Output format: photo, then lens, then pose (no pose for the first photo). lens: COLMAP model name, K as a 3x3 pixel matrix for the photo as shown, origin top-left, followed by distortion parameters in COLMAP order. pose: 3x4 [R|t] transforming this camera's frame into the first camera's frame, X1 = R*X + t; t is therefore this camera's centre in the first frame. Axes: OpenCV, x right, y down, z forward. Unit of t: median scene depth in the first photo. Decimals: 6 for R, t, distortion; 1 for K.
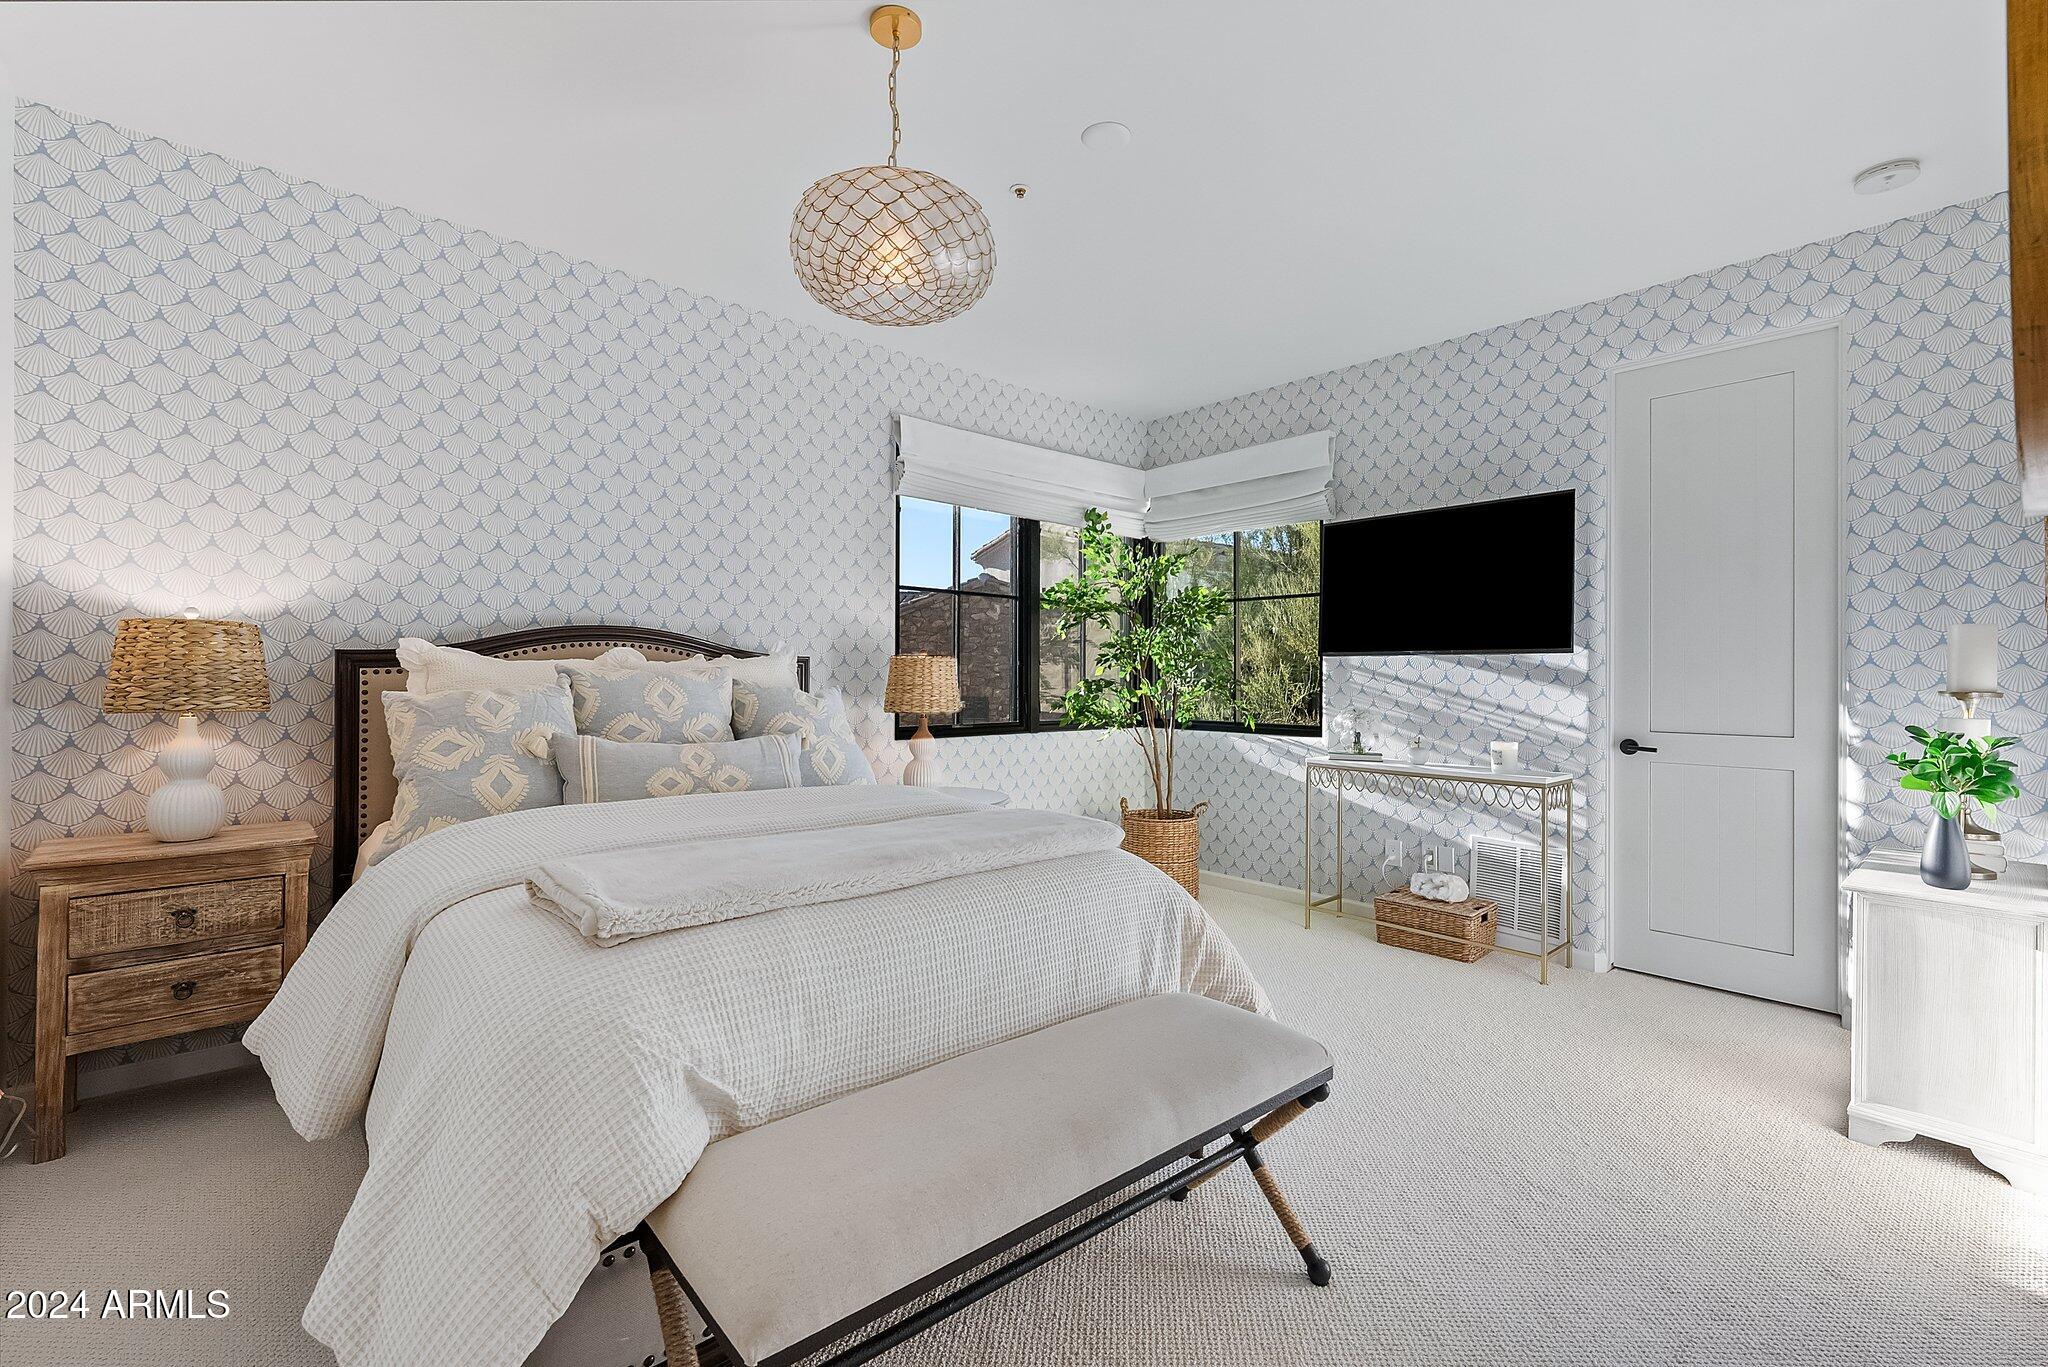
lens RADIAL K [[938.3, 0, 1031.3], [0, 938.3, 669.9], [0, 0, 1]] dist [0.000110, 0.000395]
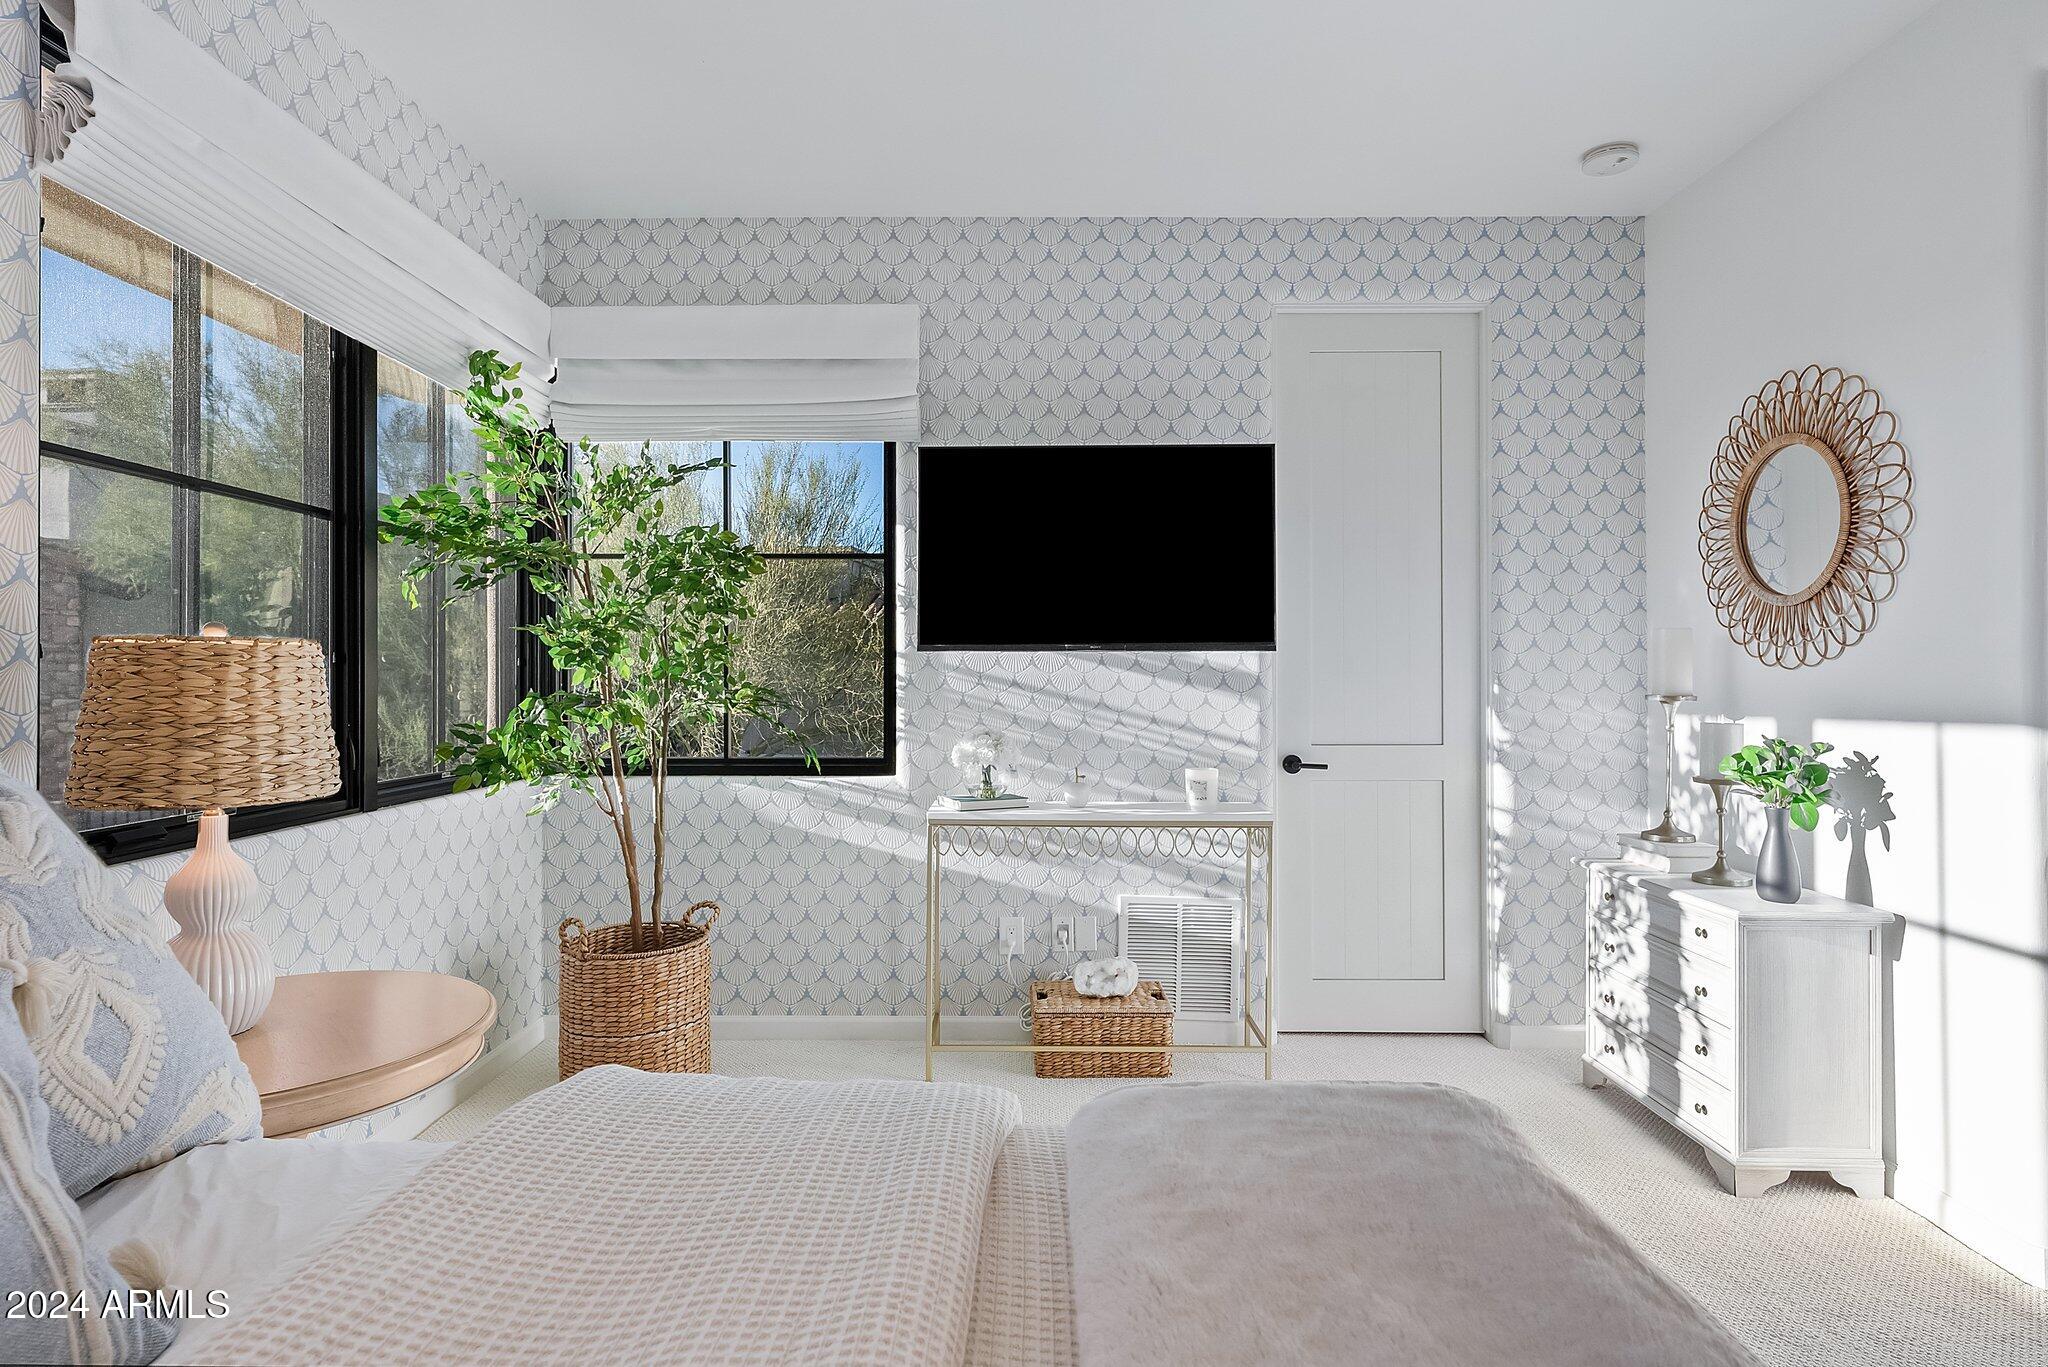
lens RADIAL K [[1079.6, 0, 1024.9], [0, 1079.6, 661.5], [0, 0, 1]] dist [0.005058, 0.000191]
pose [[0.663839, 0.002494, 0.747871, -0.217206], [-0.001551, 0.999997, -0.001957, -0.006194], [-0.747874, 0.000139, 0.663841, 0.492937]]
